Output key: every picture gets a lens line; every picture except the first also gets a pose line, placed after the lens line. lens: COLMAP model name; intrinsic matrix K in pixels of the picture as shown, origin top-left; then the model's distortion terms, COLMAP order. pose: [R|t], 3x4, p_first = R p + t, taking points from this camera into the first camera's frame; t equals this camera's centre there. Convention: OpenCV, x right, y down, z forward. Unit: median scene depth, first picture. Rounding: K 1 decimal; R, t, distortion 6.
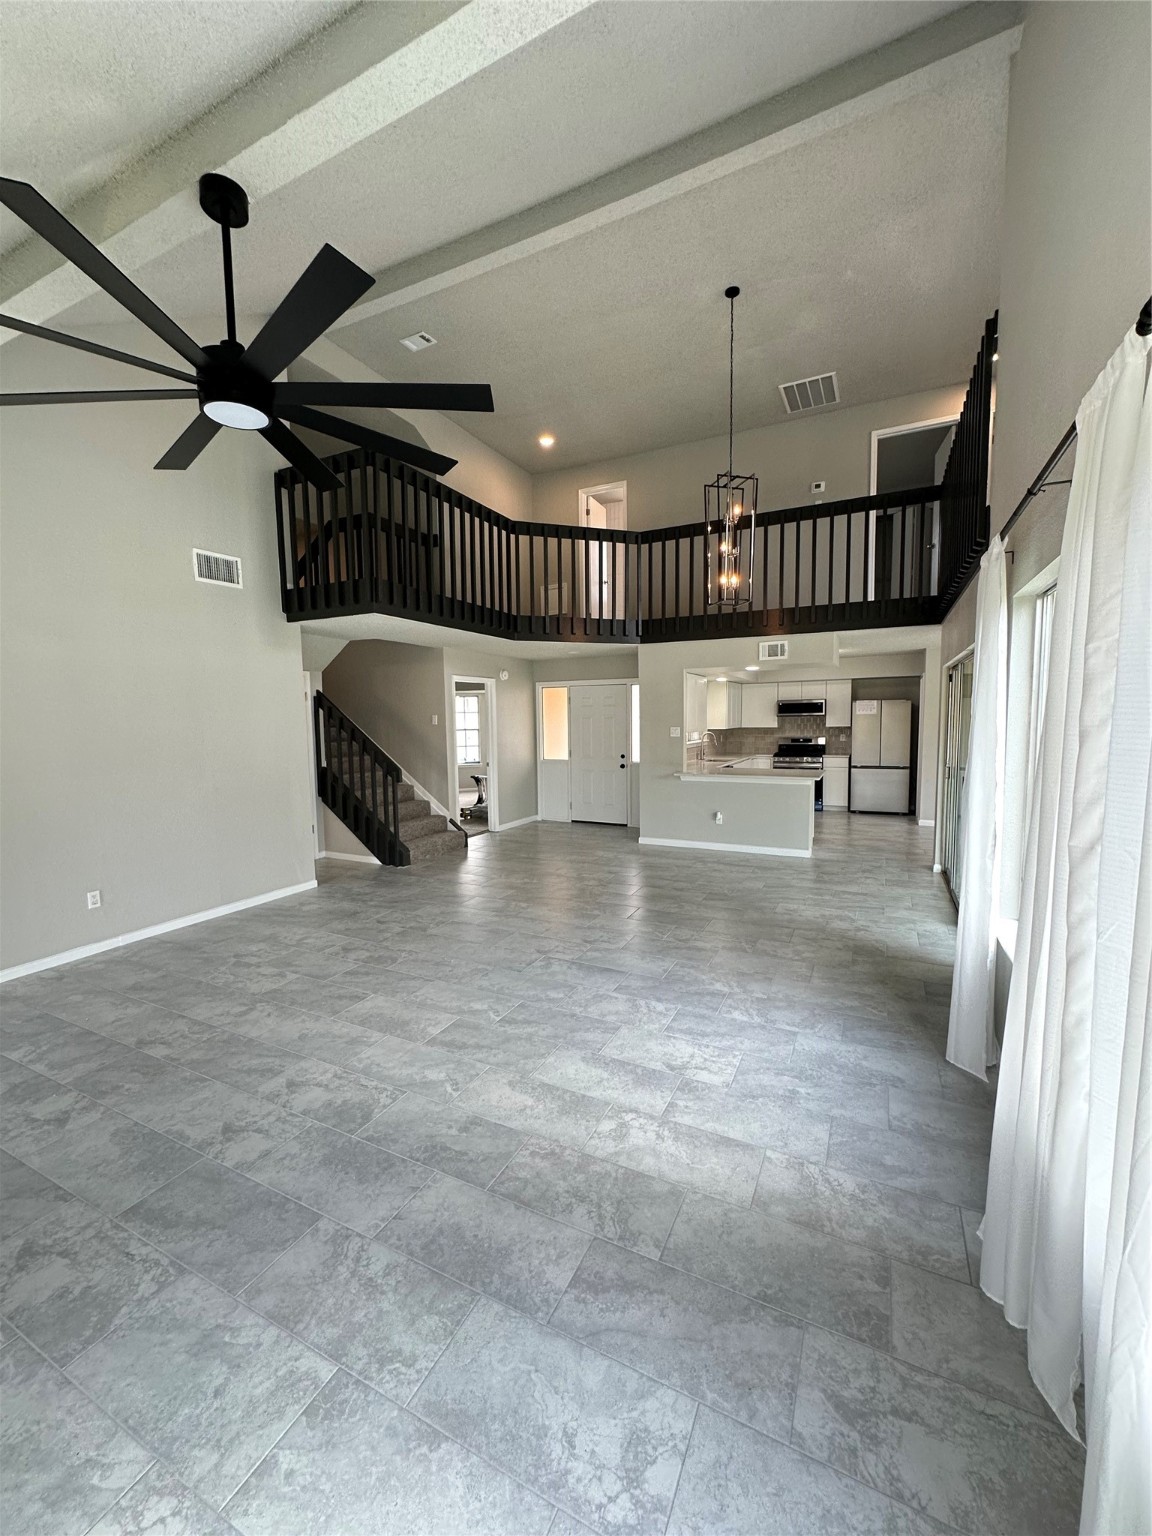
lens RADIAL K [[613.6, 0, 576.0], [0, 613.6, 768.0], [0, 0, 1]] dist [-0.000578, 0.000344]
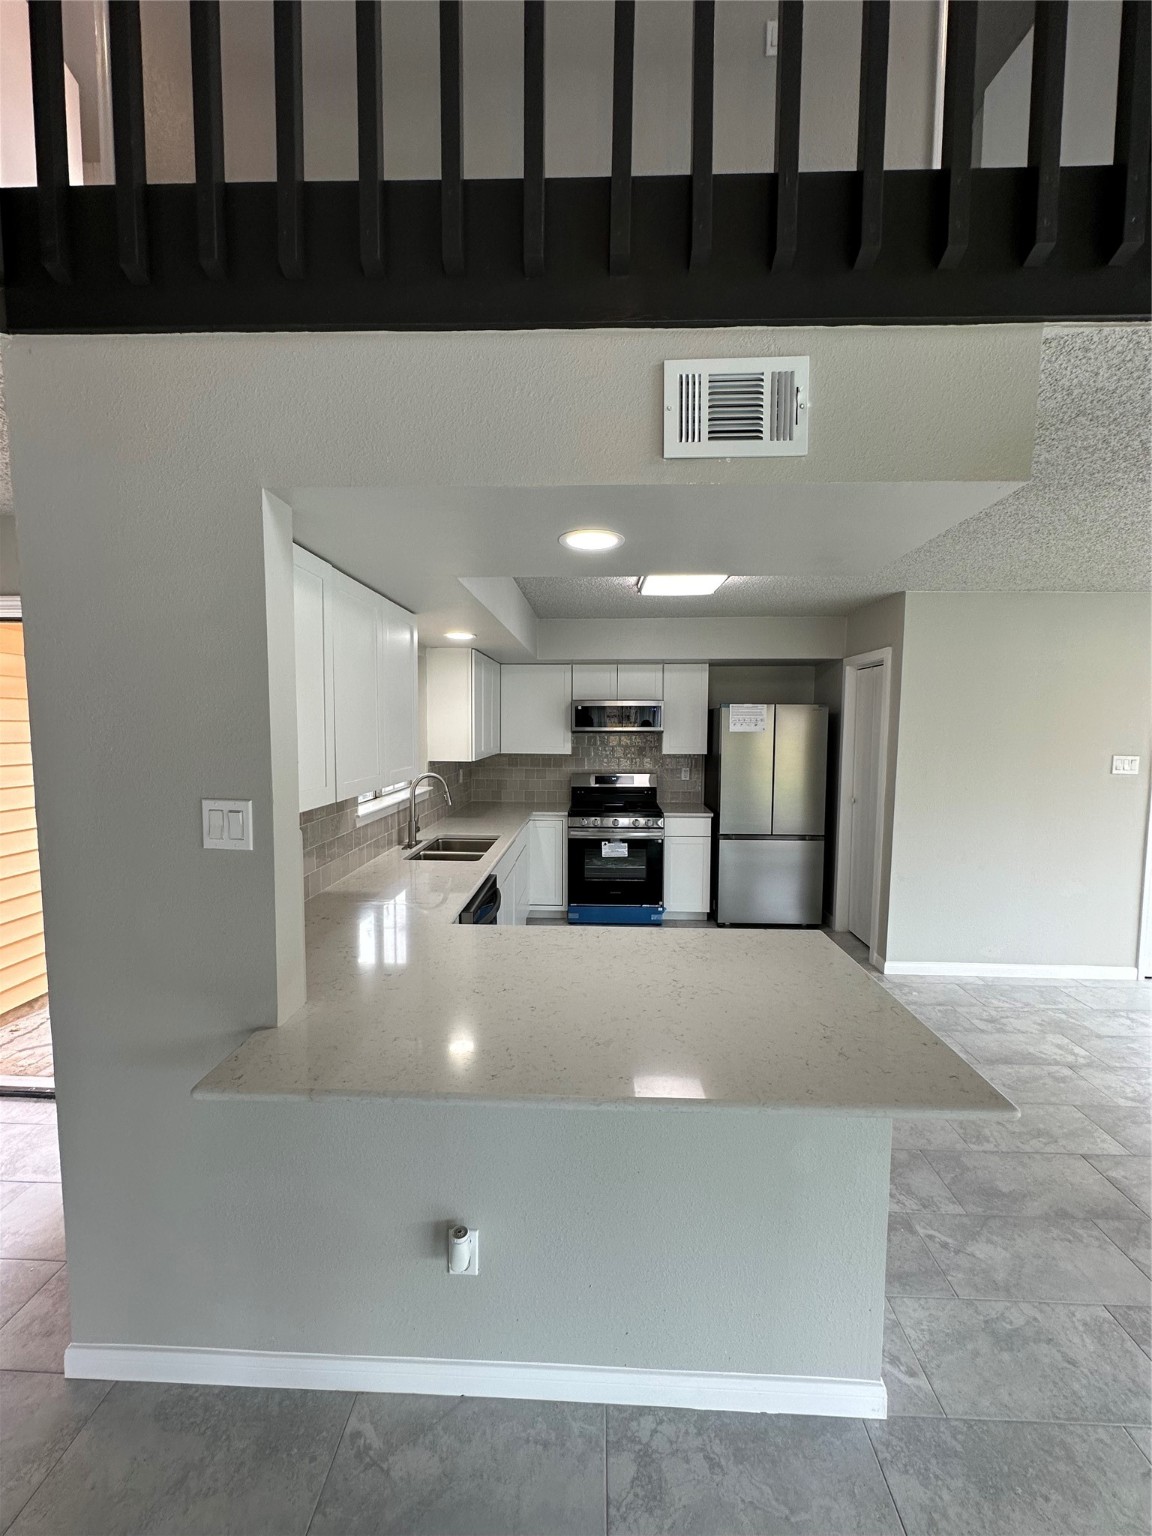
lens RADIAL K [[613.6, 0, 576.0], [0, 613.6, 768.0], [0, 0, 1]] dist [-0.000578, 0.000344]
pose [[0.910989, -0.012684, 0.412234, 0.137665], [0.017246, 0.999824, -0.007349, -0.055829], [-0.412069, 0.013804, 0.911048, 0.591247]]
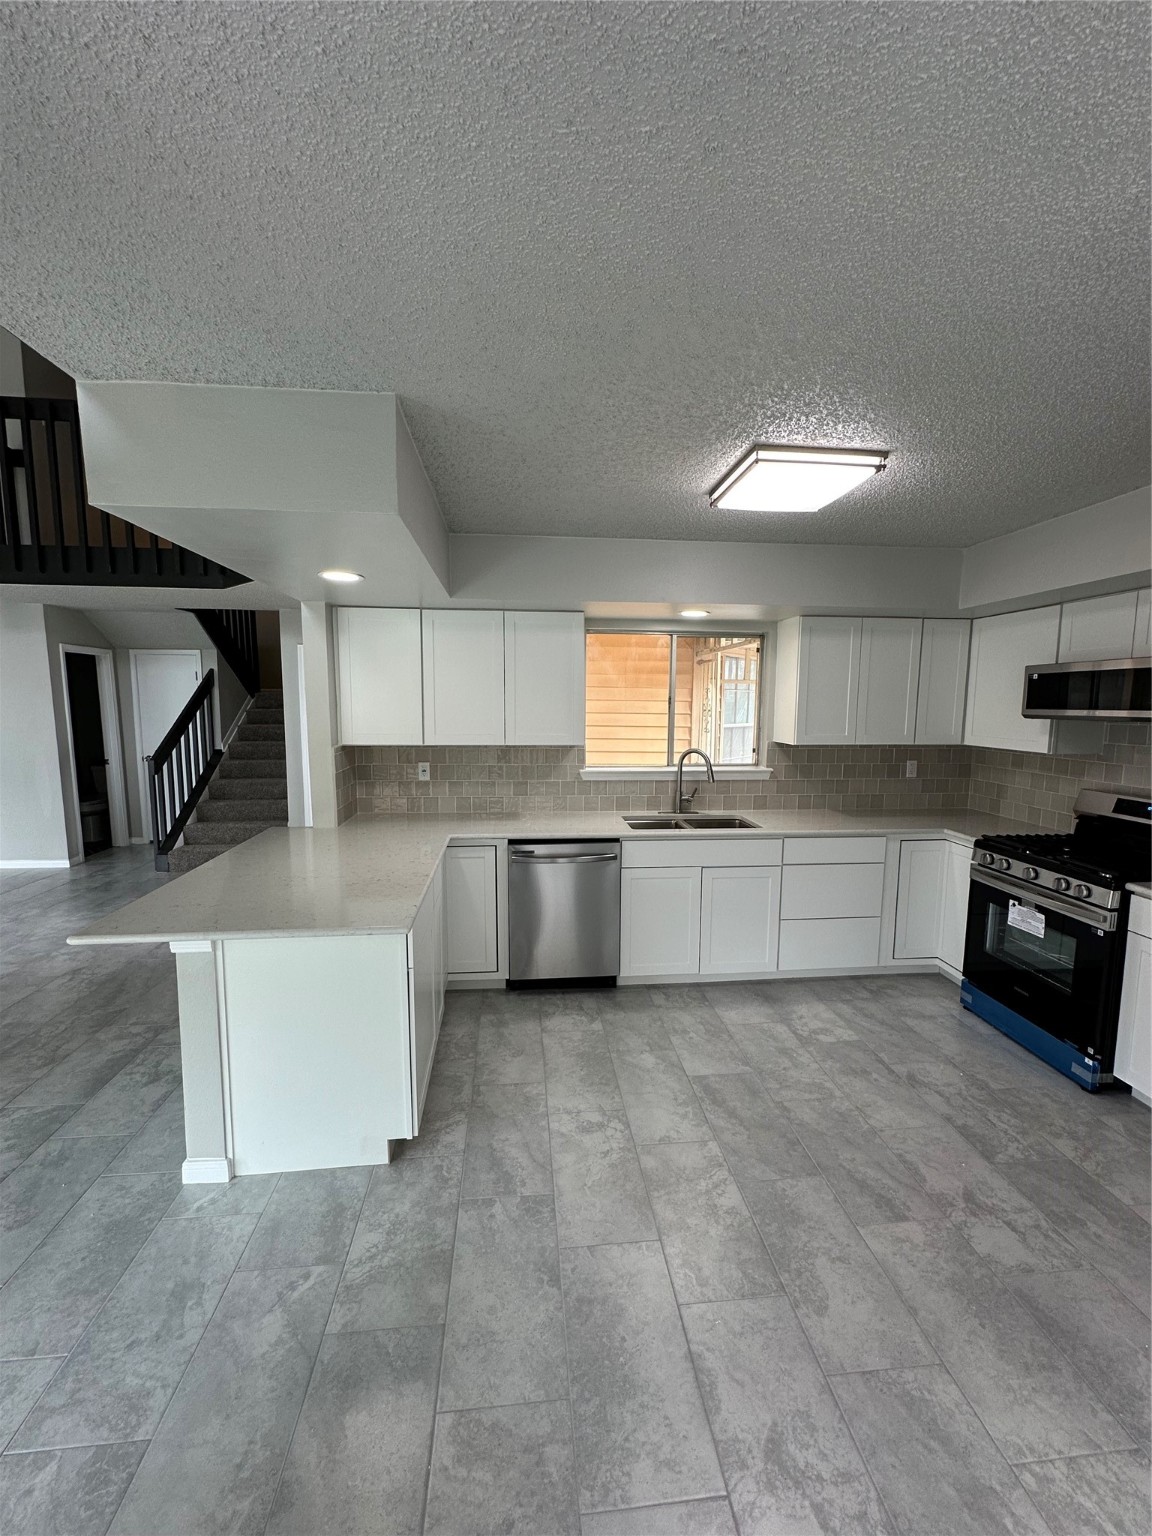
lens RADIAL K [[613.6, 0, 576.0], [0, 613.6, 768.0], [0, 0, 1]] dist [-0.000578, 0.000344]
pose [[0.525943, 0.109089, -0.843495, 0.496836], [-0.082188, 0.993618, 0.077258, -0.068990], [0.846540, 0.028692, 0.531552, 0.694731]]
